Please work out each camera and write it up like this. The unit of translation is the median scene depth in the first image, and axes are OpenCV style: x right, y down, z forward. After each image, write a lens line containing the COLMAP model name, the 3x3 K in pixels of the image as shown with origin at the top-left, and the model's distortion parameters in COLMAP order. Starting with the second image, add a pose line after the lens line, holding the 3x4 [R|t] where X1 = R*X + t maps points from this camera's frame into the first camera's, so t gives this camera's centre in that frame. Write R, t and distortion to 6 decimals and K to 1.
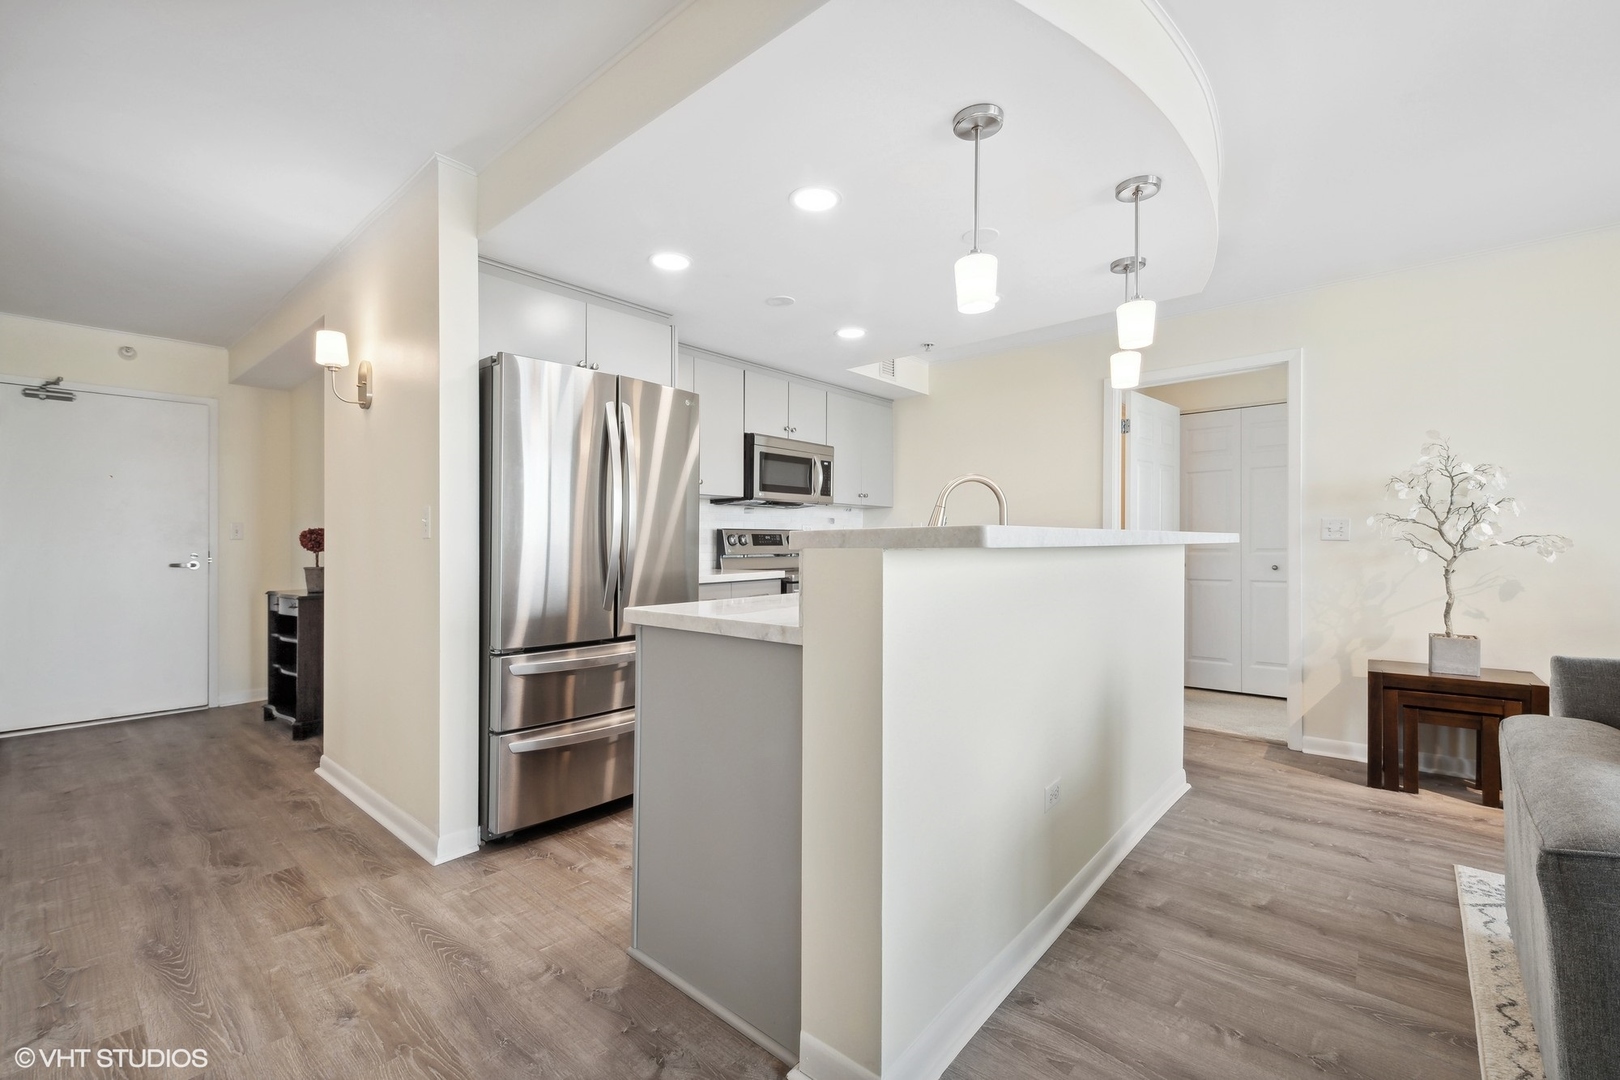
lens RADIAL K [[679.7, 0, 800.1], [0, 679.7, 546.0], [0, 0, 1]] dist [-0.000027, -0.000313]
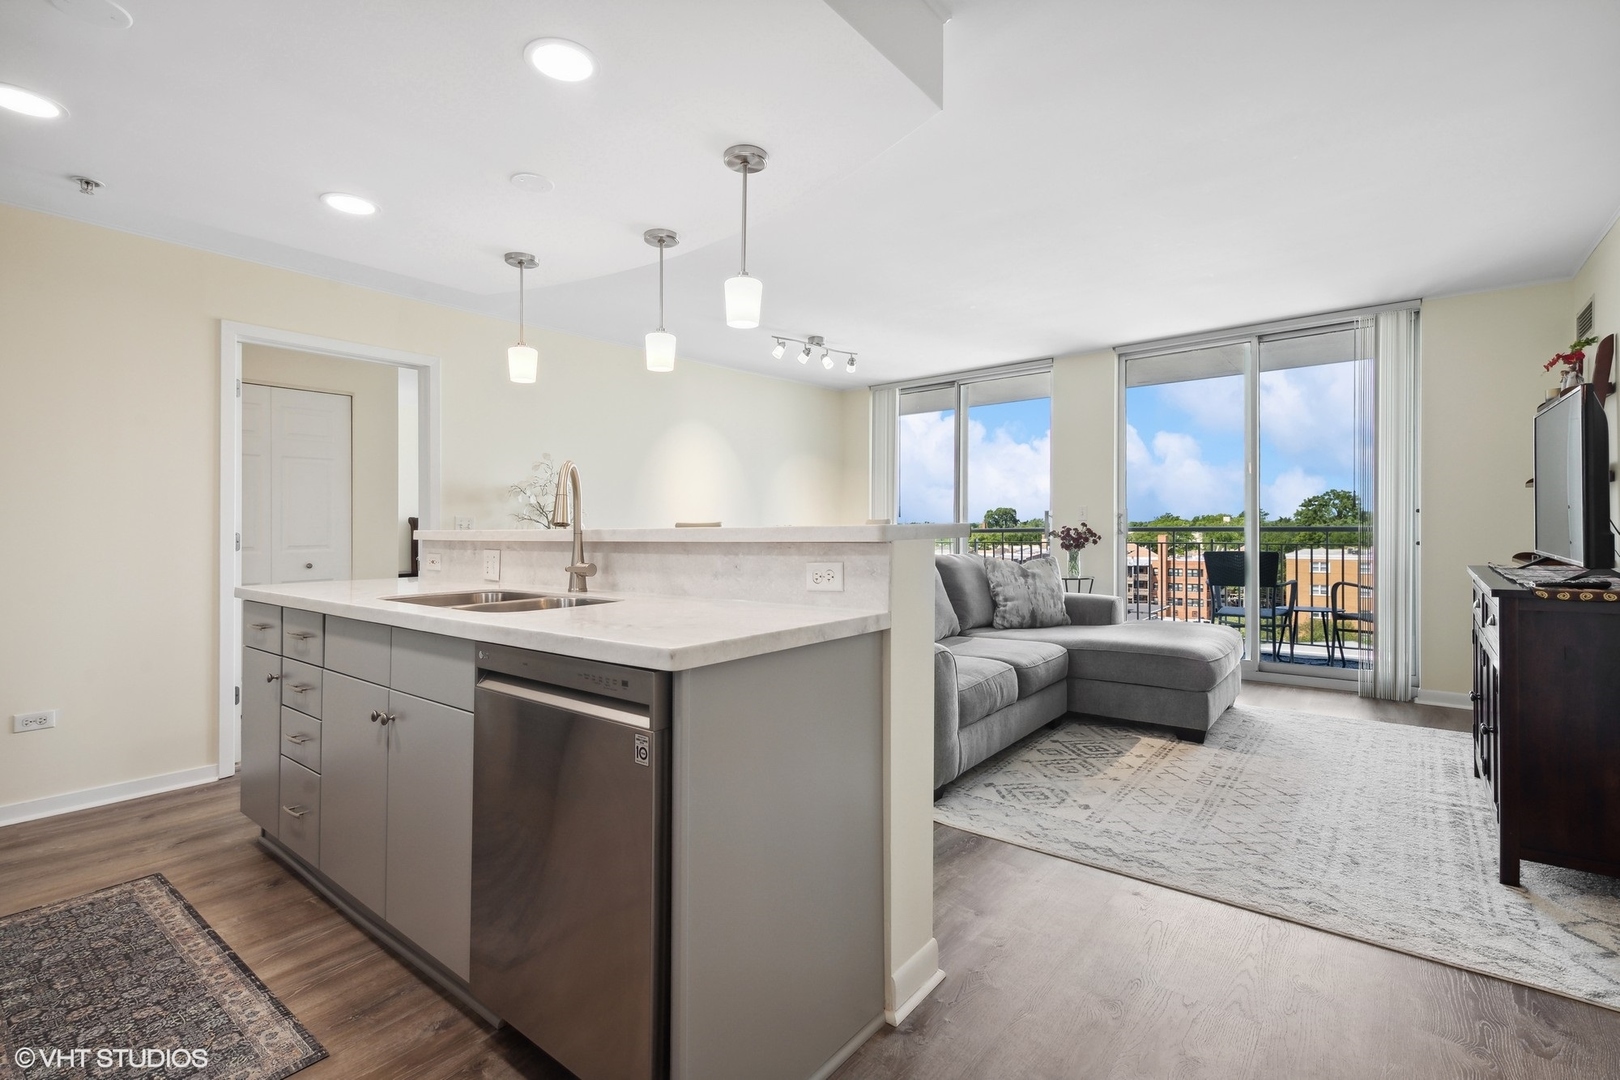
lens RADIAL K [[732.3, 0, 810.0], [0, 732.3, 540.0], [0, 0, 1]] dist [0.000581, -0.000475]
pose [[-0.044963, -0.008888, 0.998949, -0.581777], [0.011536, 0.999889, 0.009415, -0.005249], [-0.998922, 0.011947, -0.044856, 0.582860]]
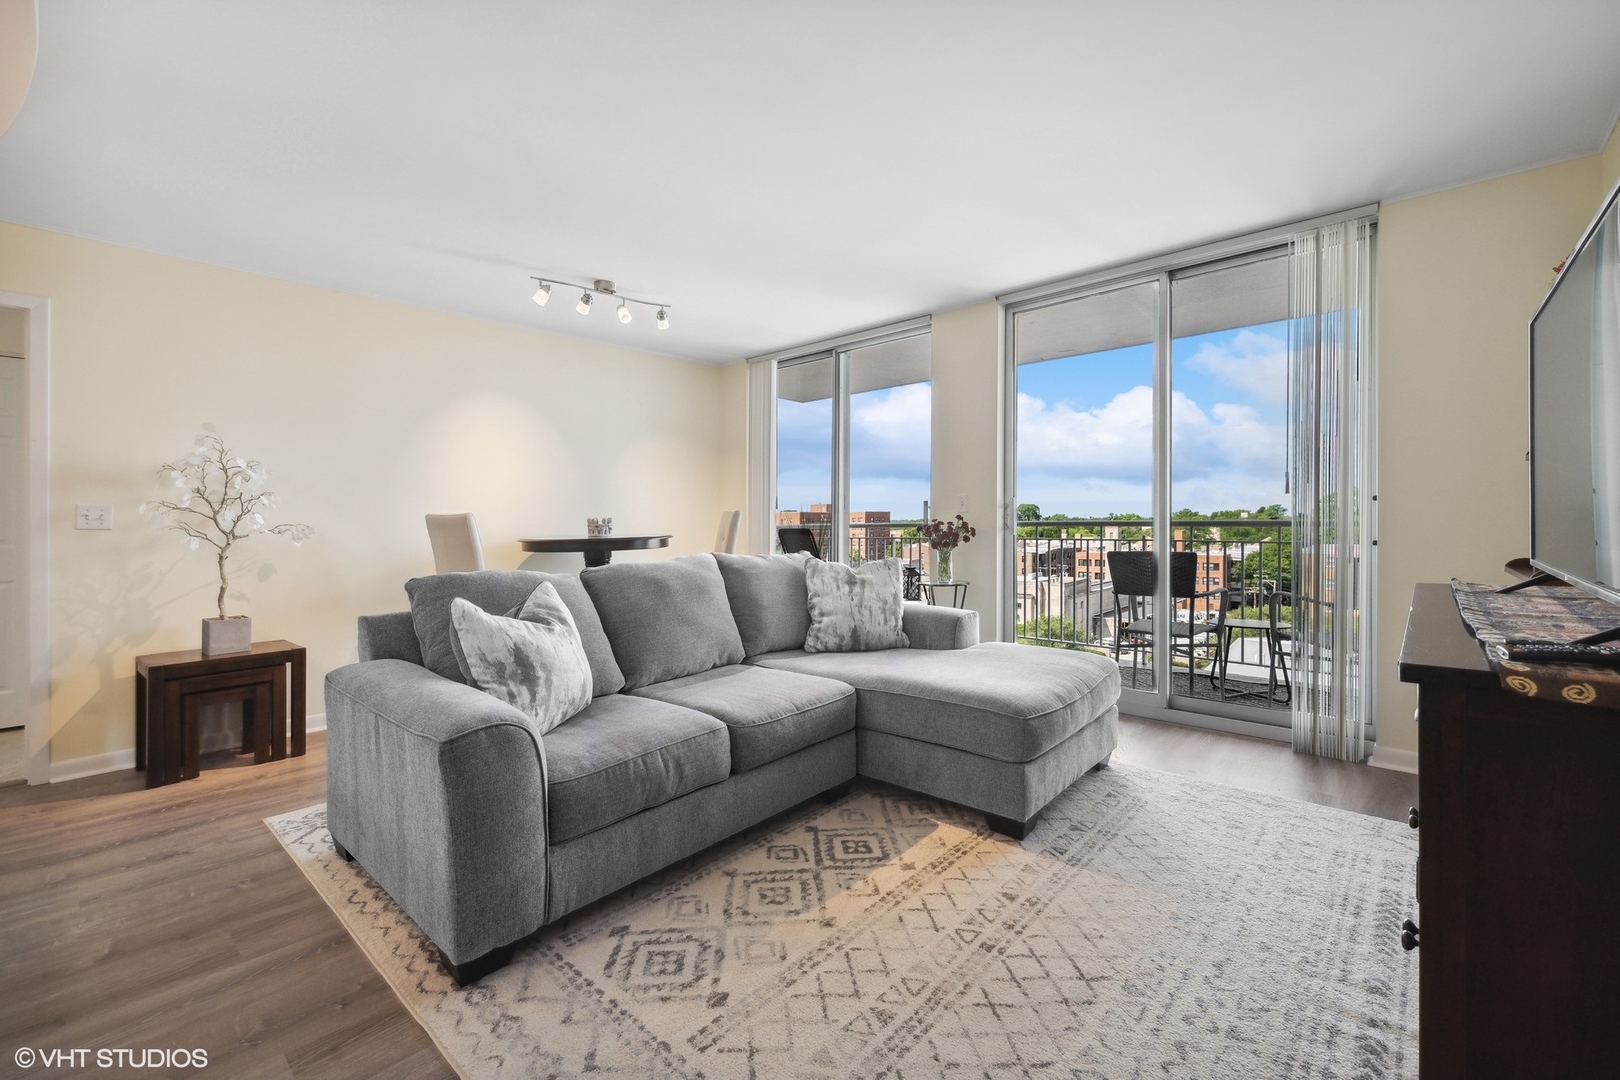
lens RADIAL K [[687.4, 0, 812.5], [0, 687.4, 534.9], [0, 0, 1]] dist [0.013016, -0.008940]
pose [[-0.003805, -0.009483, 0.999948, -0.135199], [0.011004, 0.999894, 0.009524, 0.000862], [-0.999932, 0.011039, -0.003700, 0.078795]]
